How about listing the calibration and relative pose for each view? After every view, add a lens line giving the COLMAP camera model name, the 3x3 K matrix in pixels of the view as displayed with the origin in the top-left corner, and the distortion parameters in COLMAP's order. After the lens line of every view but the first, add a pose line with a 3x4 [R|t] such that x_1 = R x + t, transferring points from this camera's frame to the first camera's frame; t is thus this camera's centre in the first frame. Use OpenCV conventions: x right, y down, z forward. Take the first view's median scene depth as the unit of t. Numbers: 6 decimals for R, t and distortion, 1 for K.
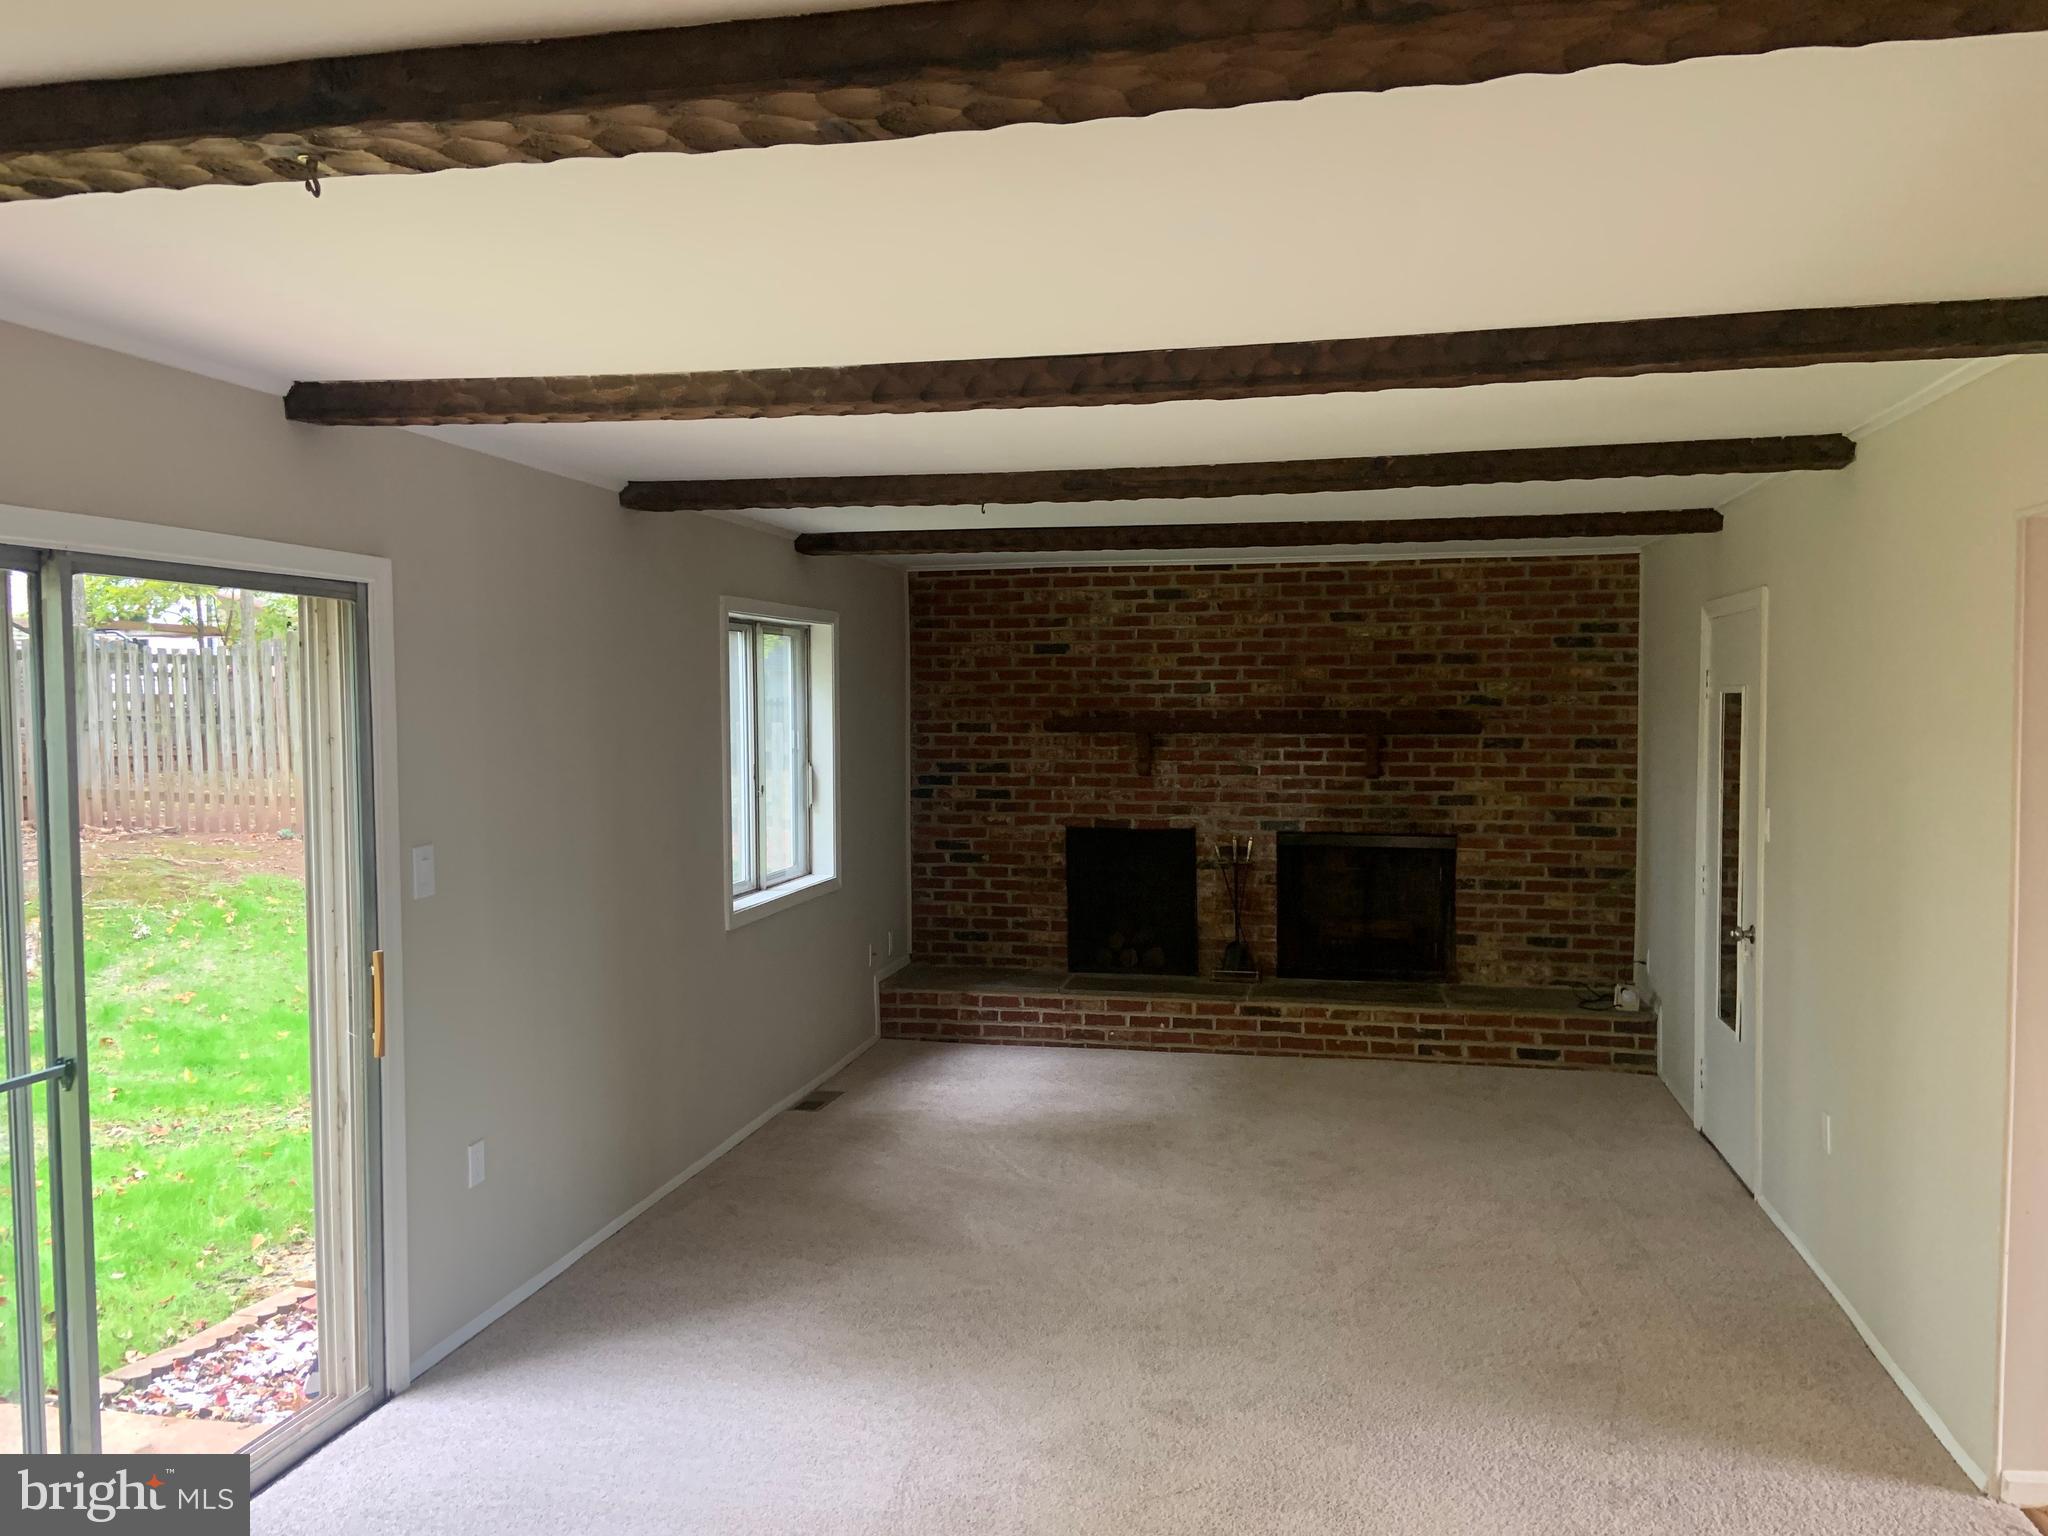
lens RADIAL K [[1544.8, 0, 1030.0], [0, 1544.8, 757.1], [0, 0, 1]] dist [0.124907, -0.160556]
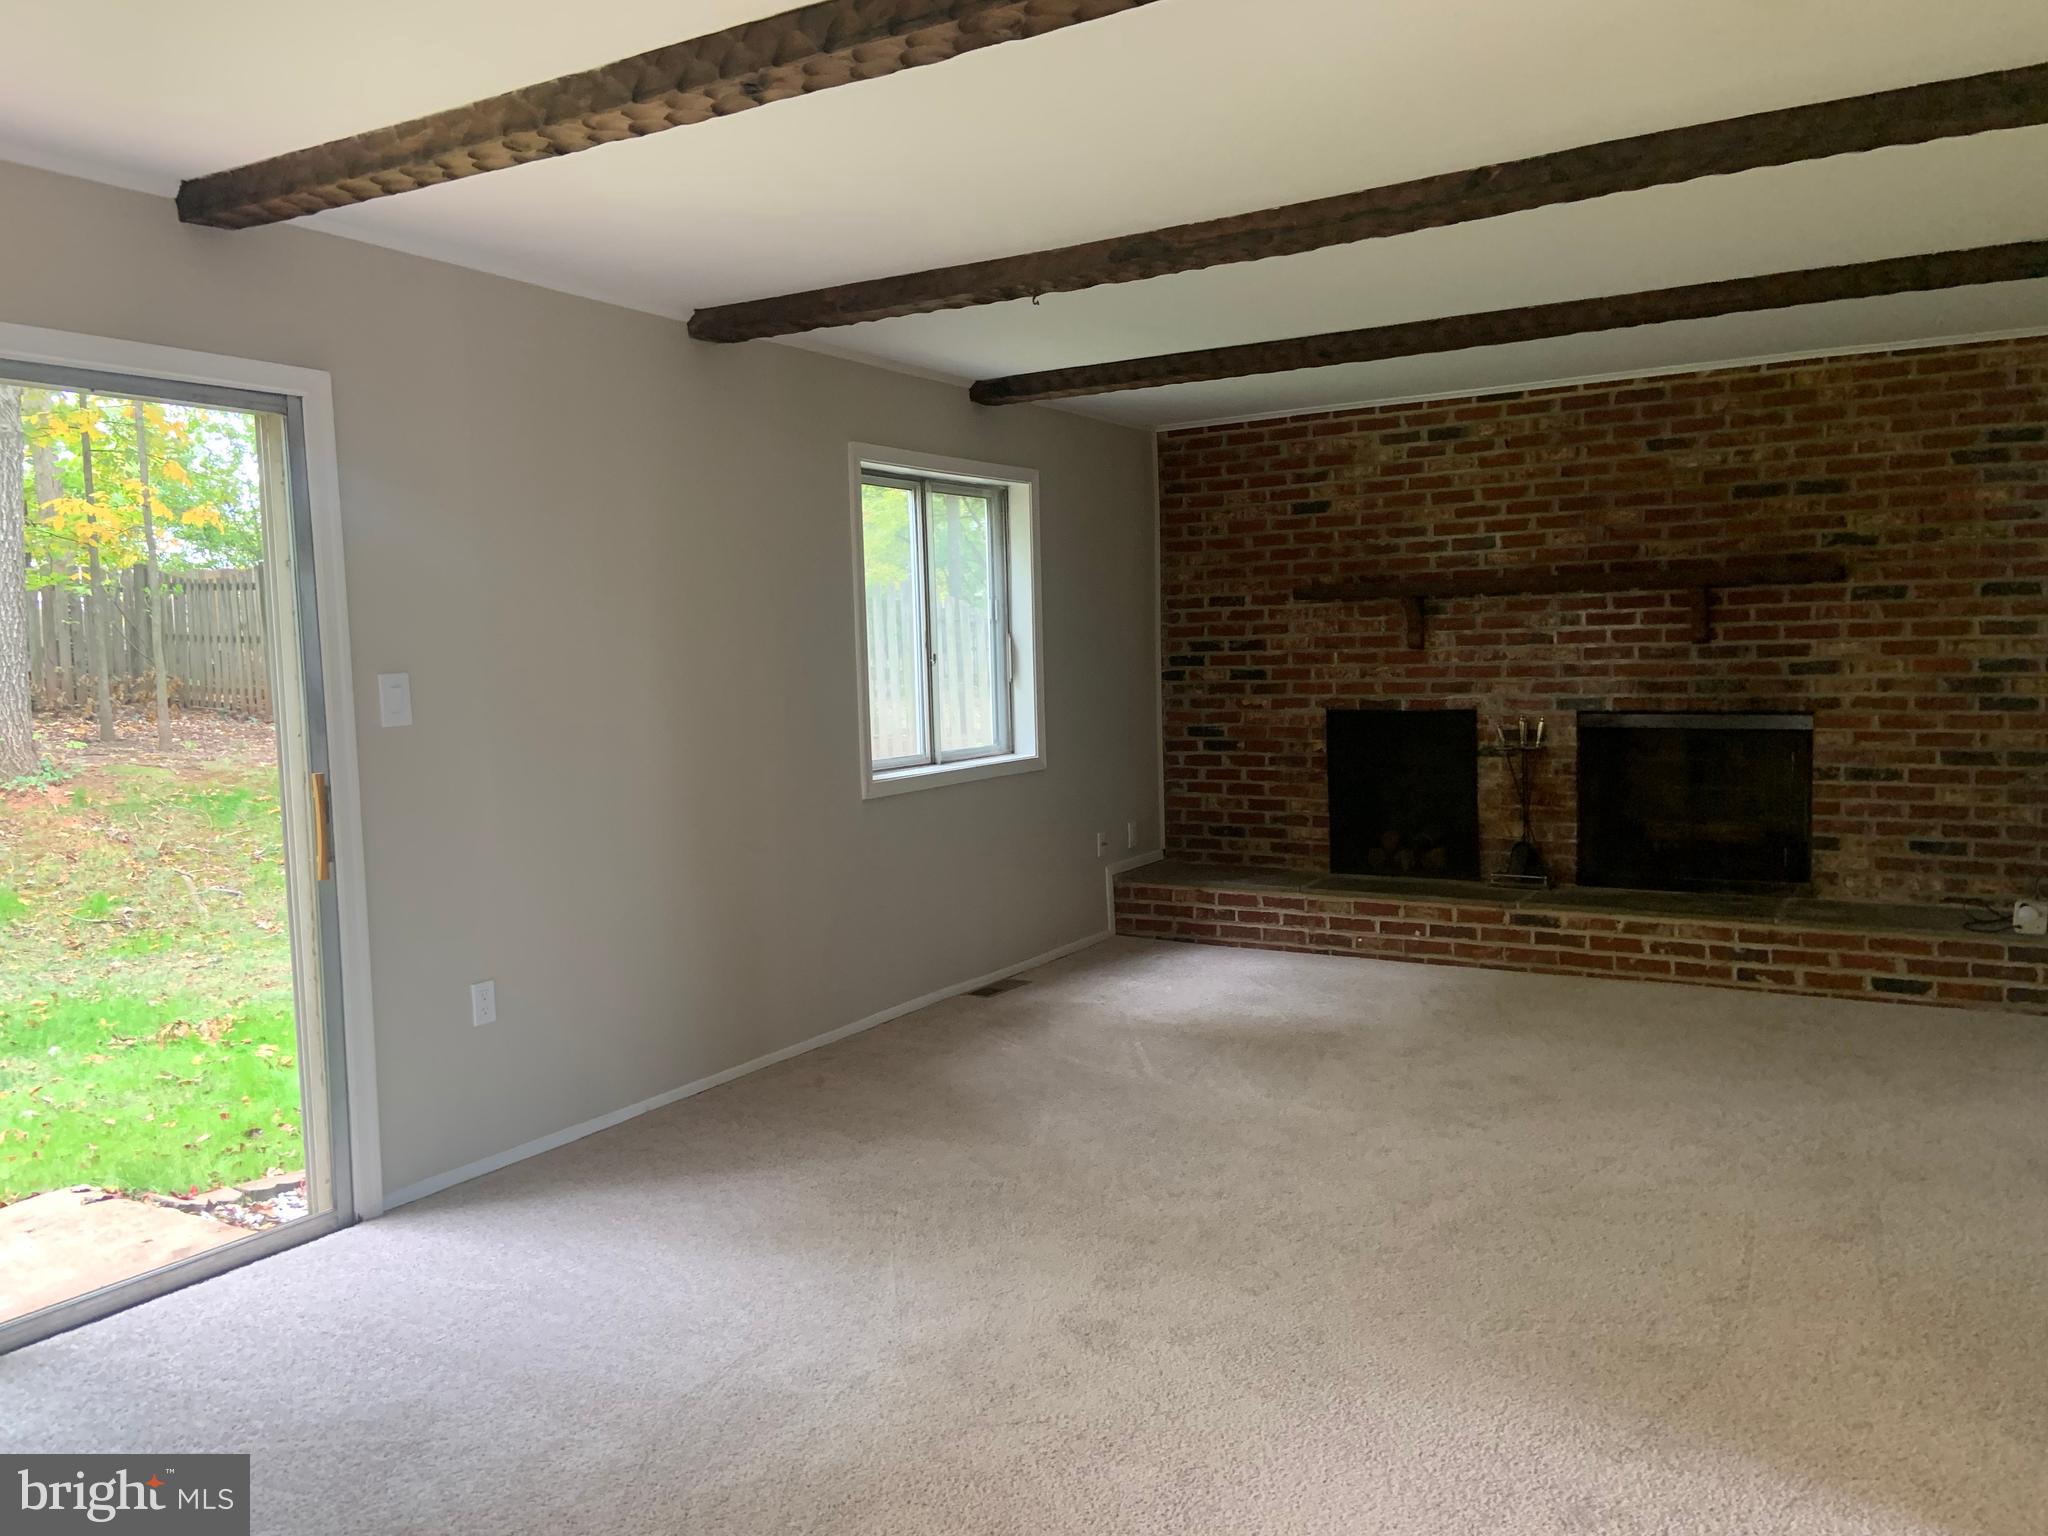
lens RADIAL K [[1544.8, 0, 1013.4], [0, 1544.8, 761.0], [0, 0, 1]] dist [0.124907, -0.160556]
pose [[0.942233, 0.004437, -0.334928, 0.159130], [0.009222, 0.999190, 0.039180, 0.039772], [0.334831, -0.040005, 0.941429, 0.106856]]
